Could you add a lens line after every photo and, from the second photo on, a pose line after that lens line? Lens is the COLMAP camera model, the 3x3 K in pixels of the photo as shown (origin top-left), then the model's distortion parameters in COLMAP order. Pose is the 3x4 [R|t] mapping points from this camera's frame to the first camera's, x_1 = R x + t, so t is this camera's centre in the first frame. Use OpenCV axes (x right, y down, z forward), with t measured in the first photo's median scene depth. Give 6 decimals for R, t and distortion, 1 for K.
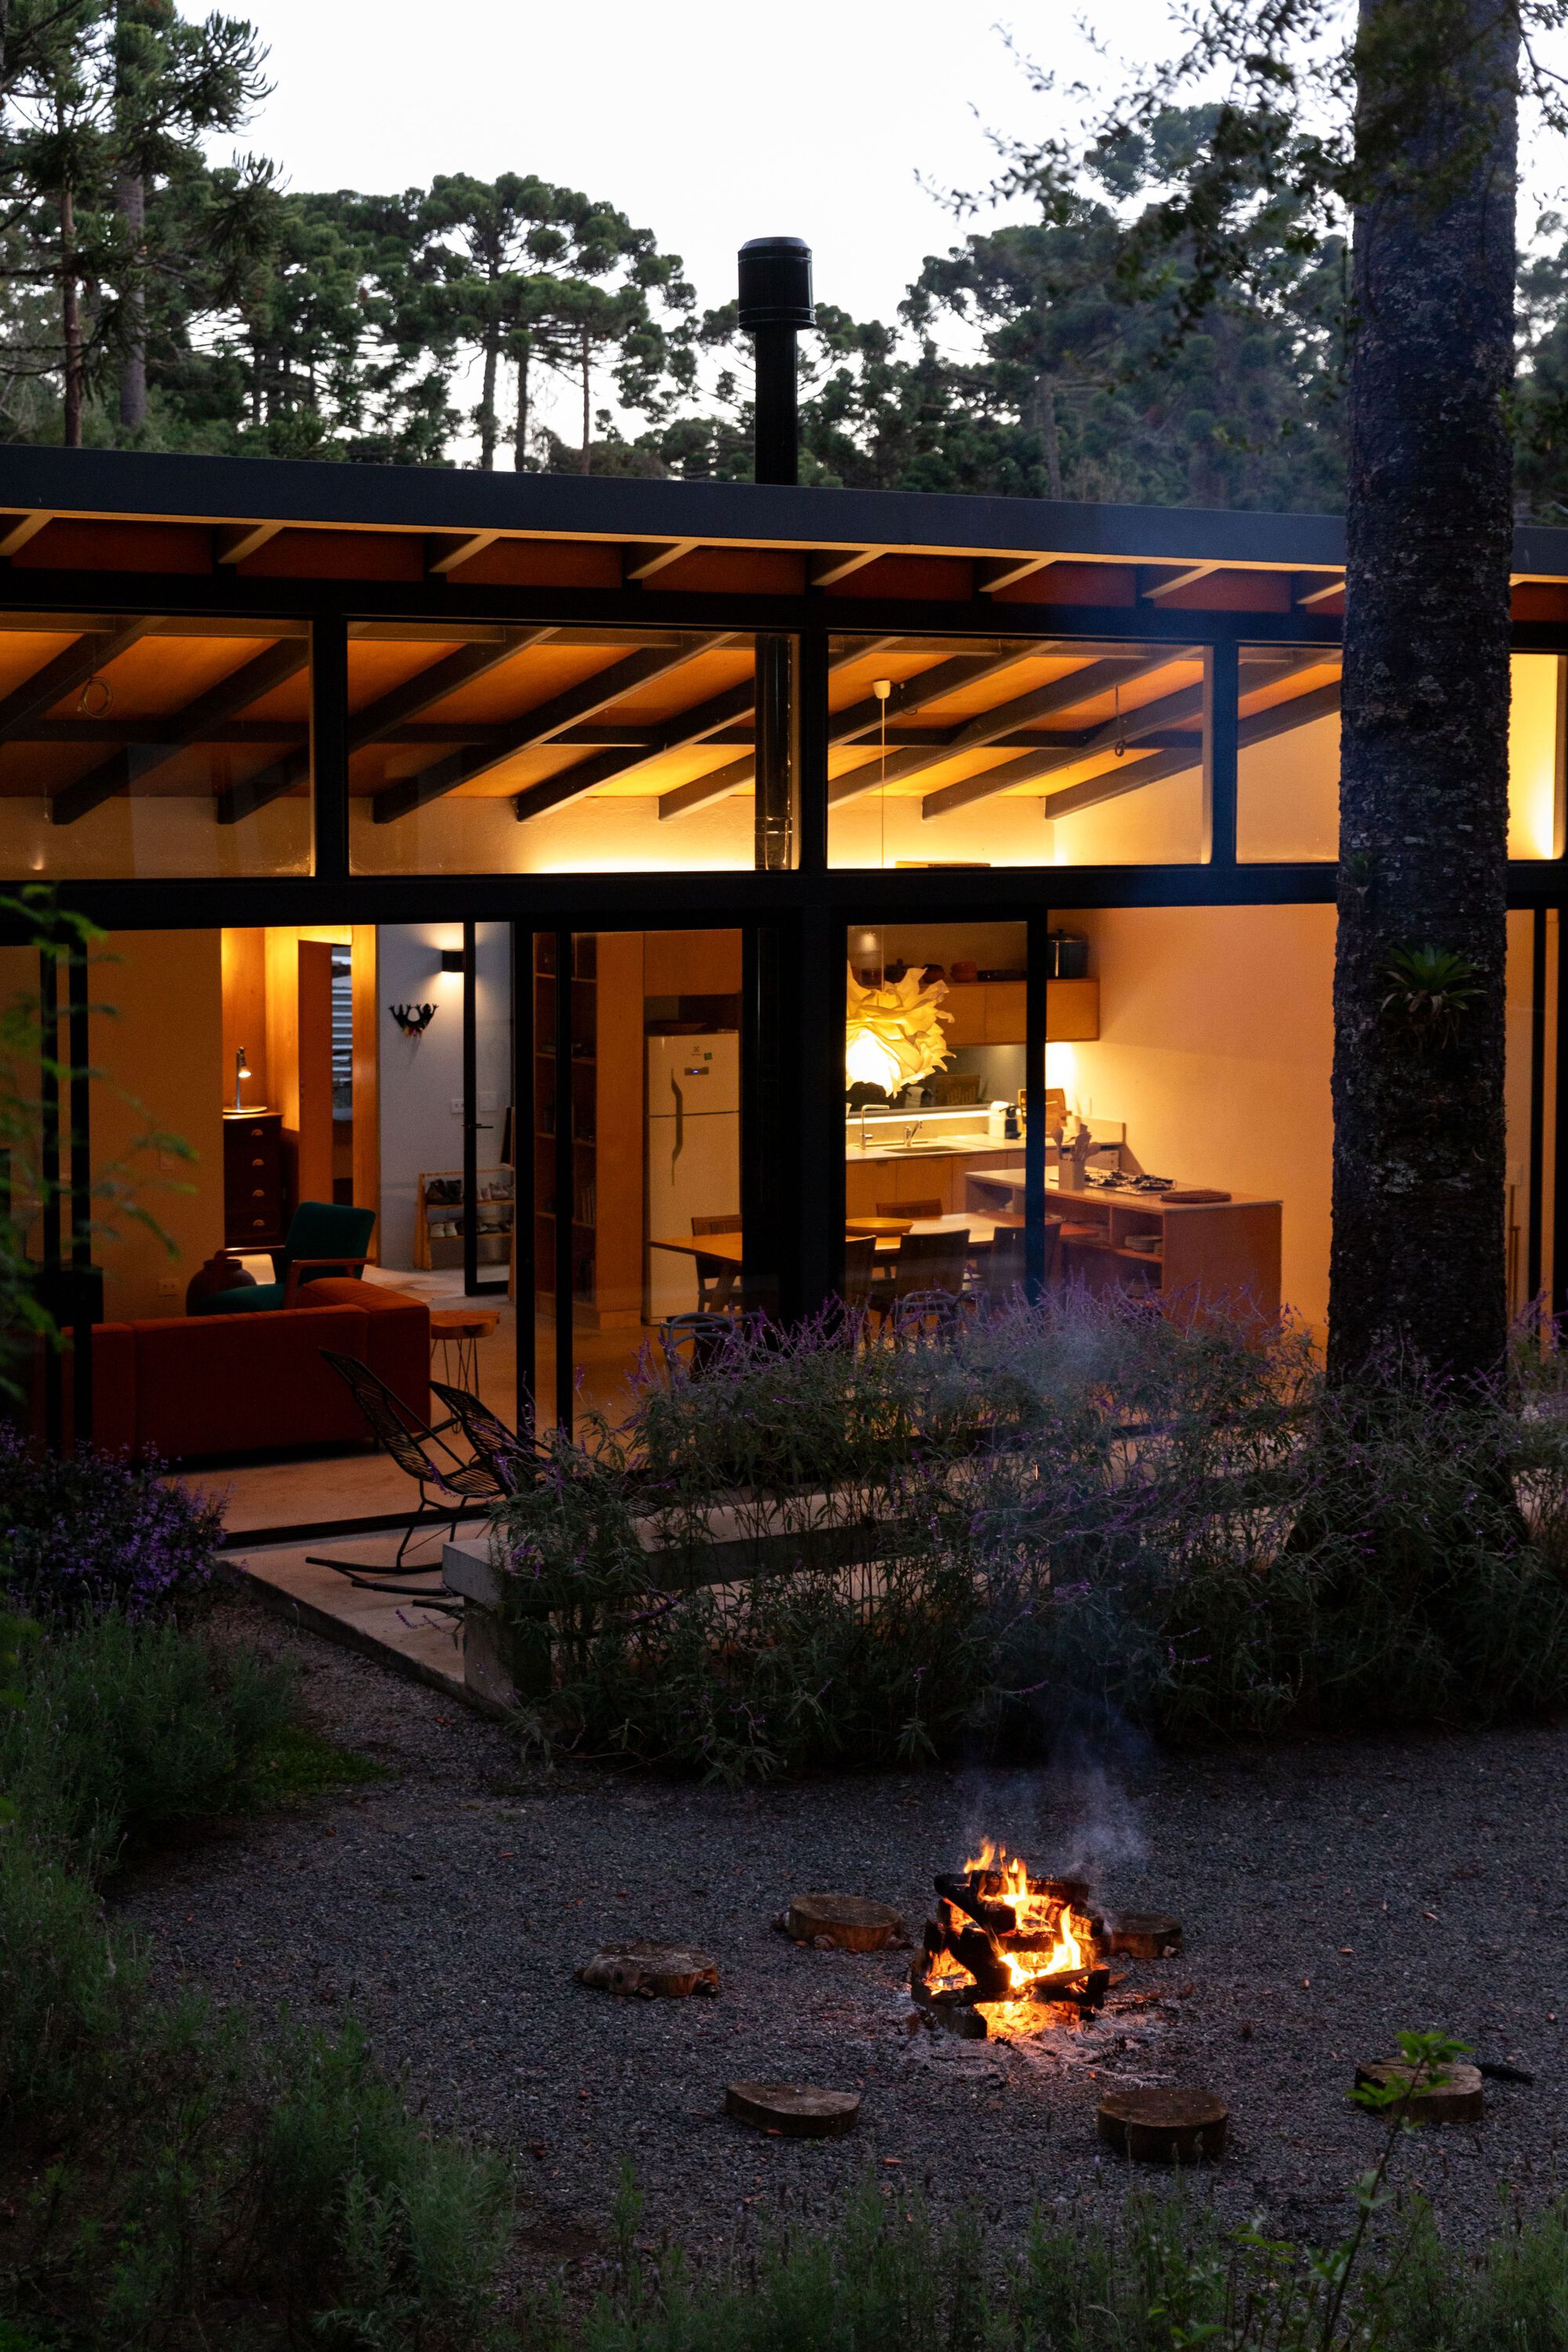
lens RADIAL K [[3470.1, 0, 835.1], [0, 3470.1, 972.3], [0, 0, 1]] dist [-0.033777, 0.000000]
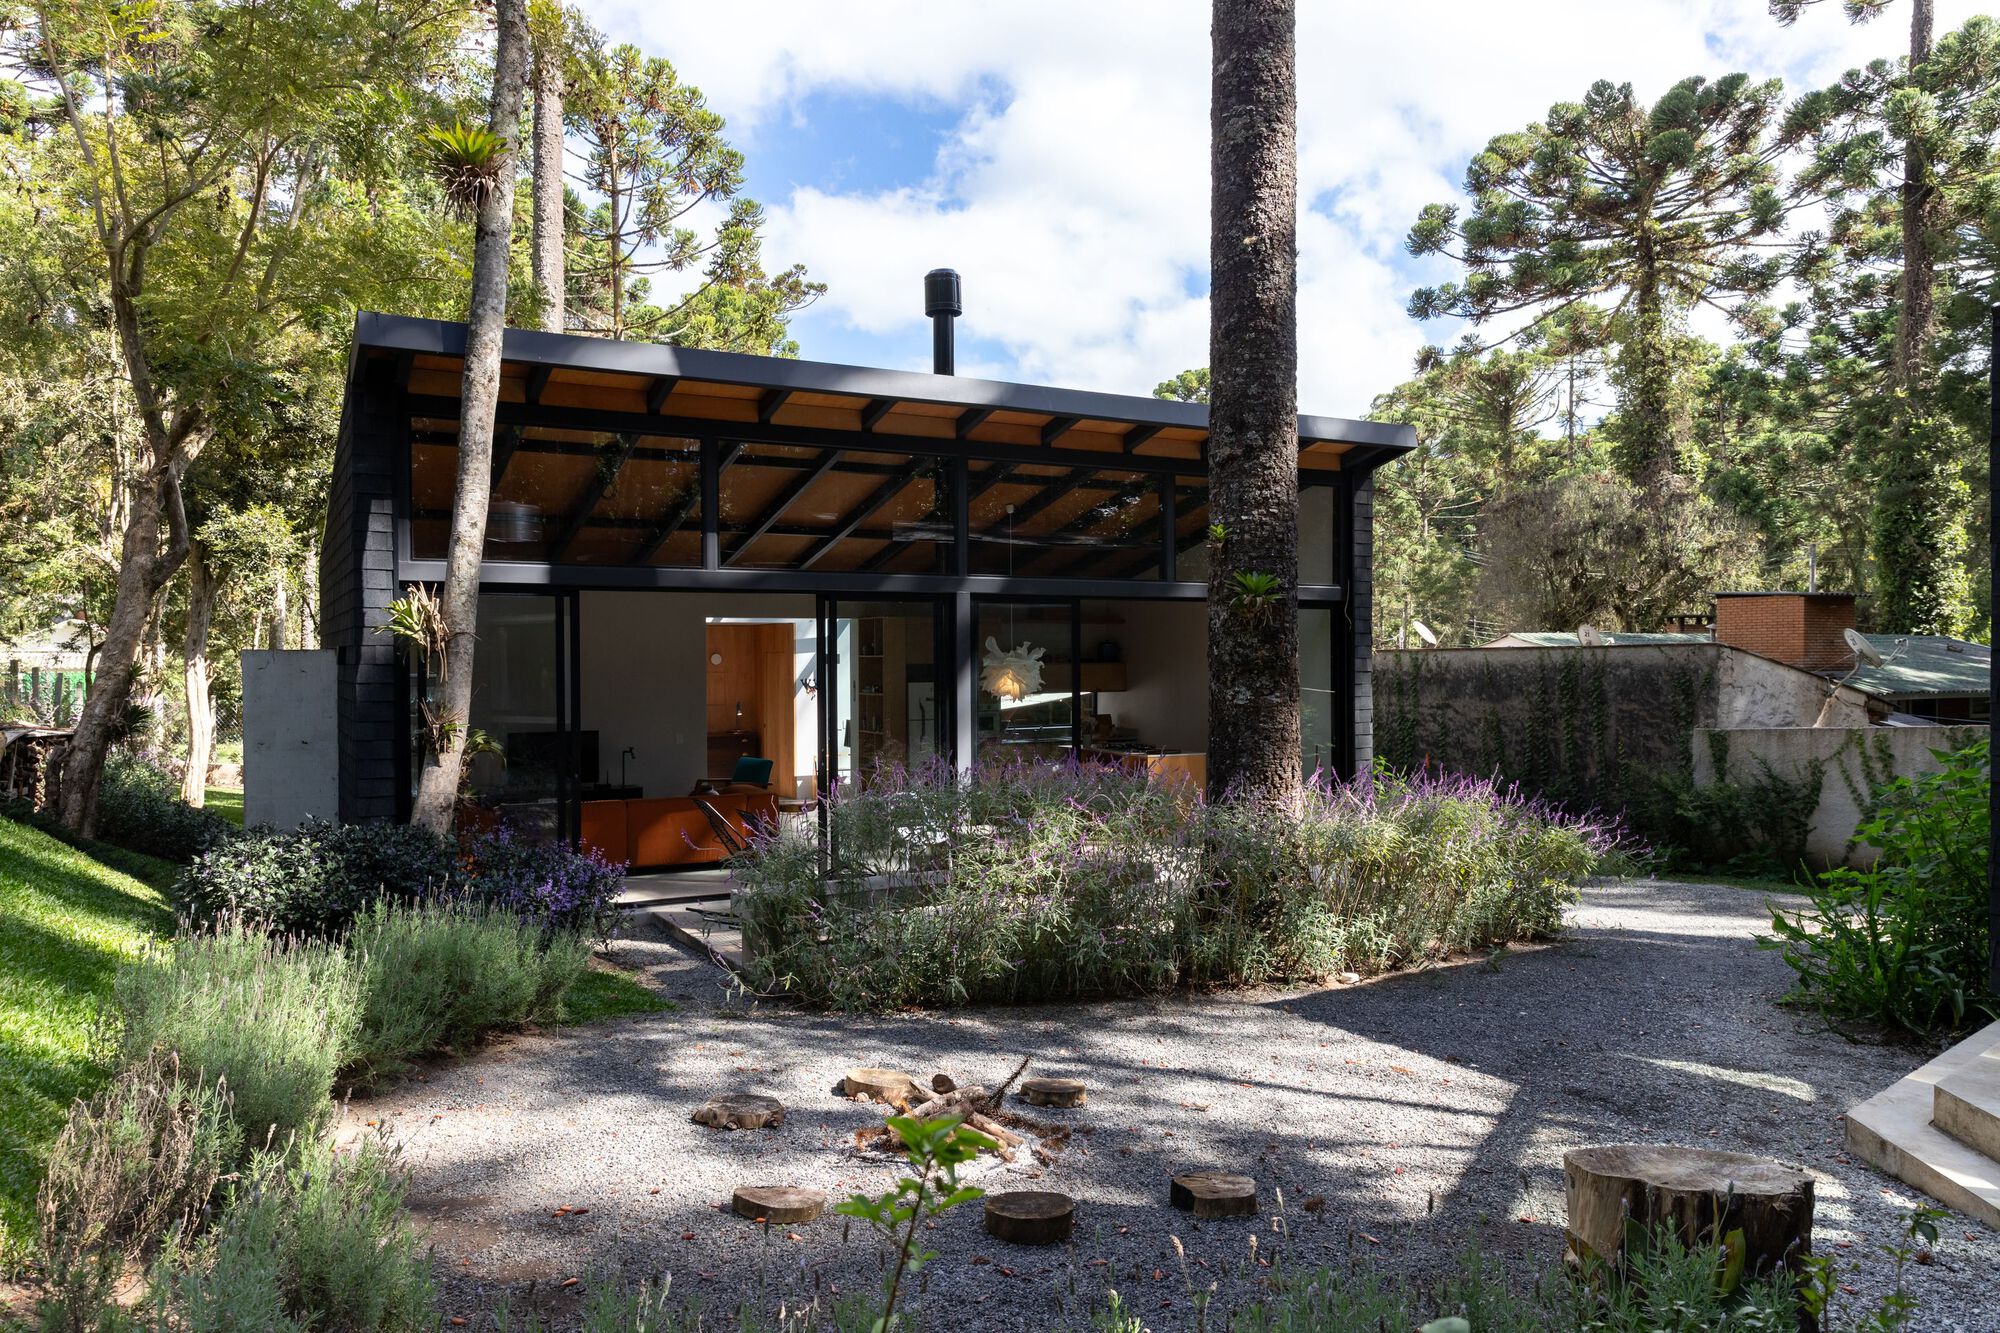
lens RADIAL K [[1367.4, 0, 1015.8], [0, 1367.4, 658.2], [0, 0, 1]] dist [0.016436, -0.011976]
pose [[0.999108, -0.009642, -0.041113, 0.064617], [0.007207, 0.998234, -0.058972, 0.074648], [0.041609, 0.058623, 0.997413, 0.230453]]
